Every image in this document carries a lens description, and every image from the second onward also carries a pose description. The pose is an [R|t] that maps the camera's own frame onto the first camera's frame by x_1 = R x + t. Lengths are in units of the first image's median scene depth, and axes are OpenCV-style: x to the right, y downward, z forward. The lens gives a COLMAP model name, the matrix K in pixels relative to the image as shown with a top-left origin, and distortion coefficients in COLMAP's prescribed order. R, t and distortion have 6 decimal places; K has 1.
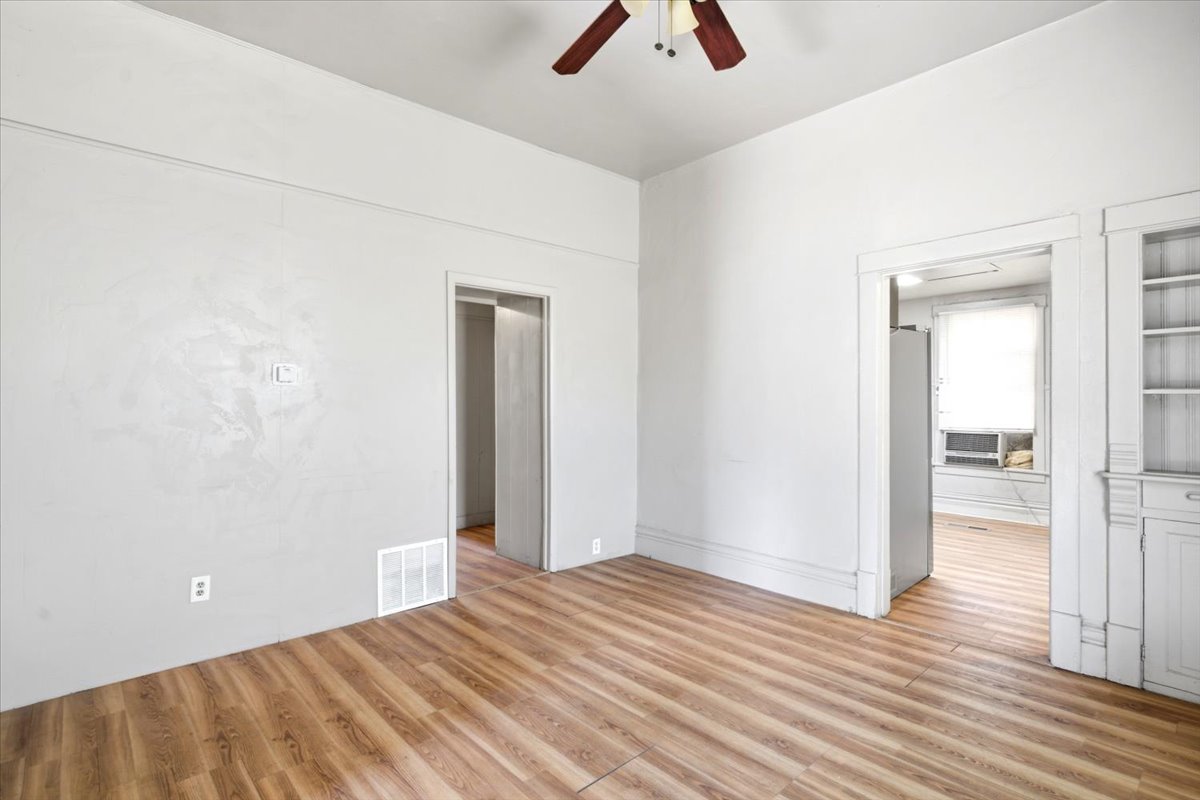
lens RADIAL K [[584.2, 0, 602.5], [0, 584.2, 398.1], [0, 0, 1]] dist [0.001398, -0.000112]
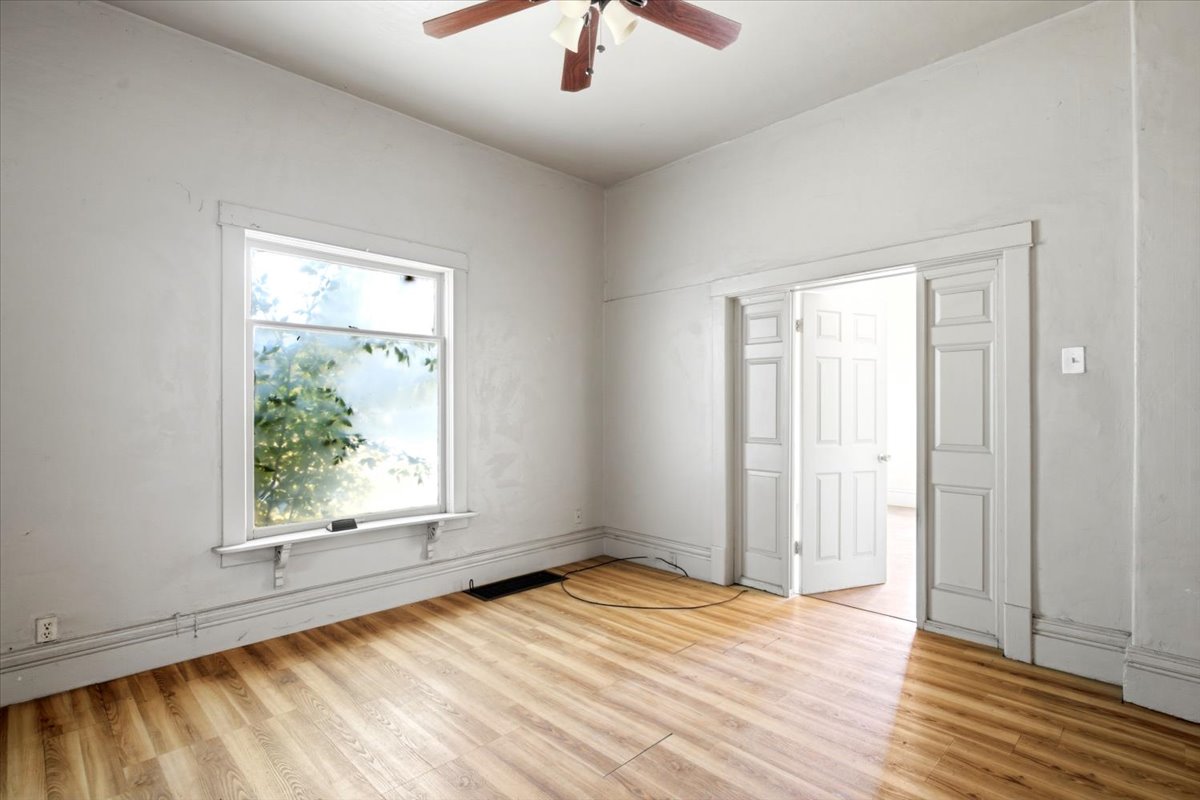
lens RADIAL K [[584.2, 0, 602.5], [0, 584.2, 398.1], [0, 0, 1]] dist [0.001398, -0.000112]
pose [[-0.998711, 0.001006, -0.050745, 0.106315], [0.001531, 0.999946, -0.010311, 0.002318], [0.050732, -0.010376, -0.998658, 1.483504]]
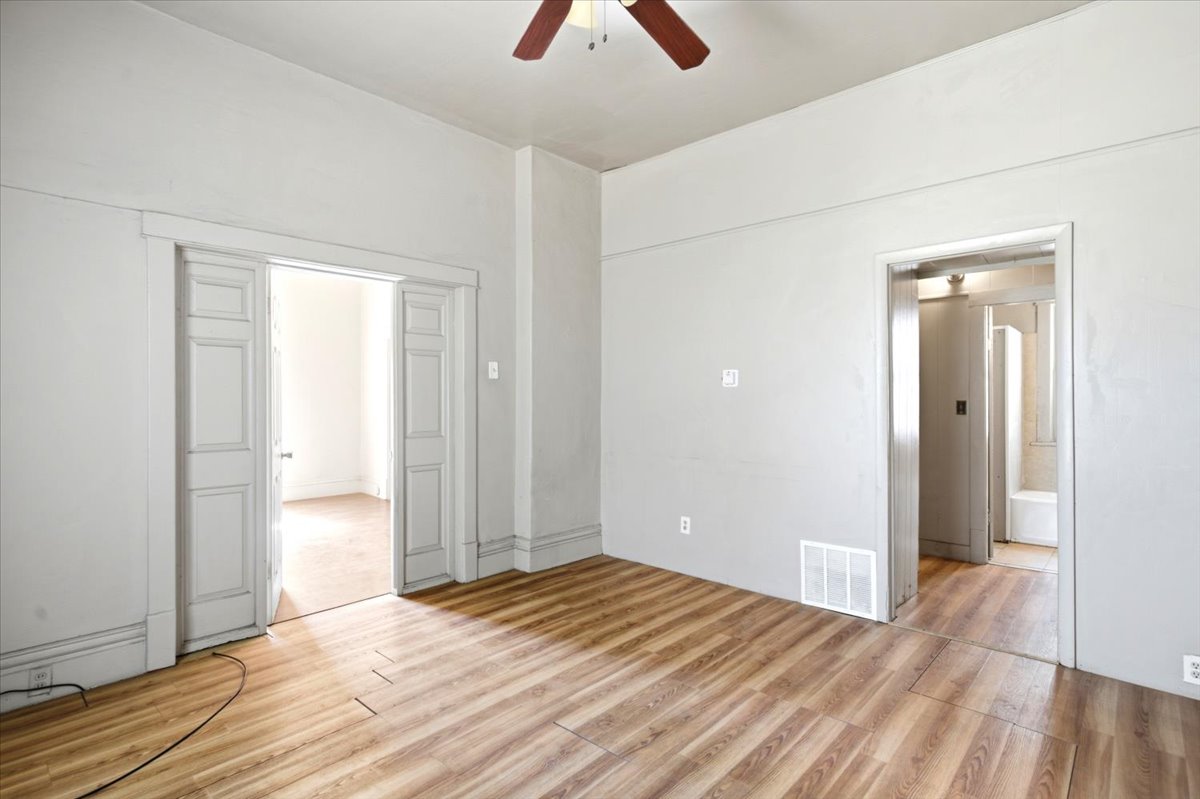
lens RADIAL K [[584.2, 0, 602.5], [0, 584.2, 397.6], [0, 0, 1]] dist [0.001398, -0.000112]
pose [[0.098153, 0.001894, -0.995170, 0.795156], [0.000354, 0.999998, 0.001938, -0.002180], [0.995171, -0.000543, 0.098152, 0.664650]]
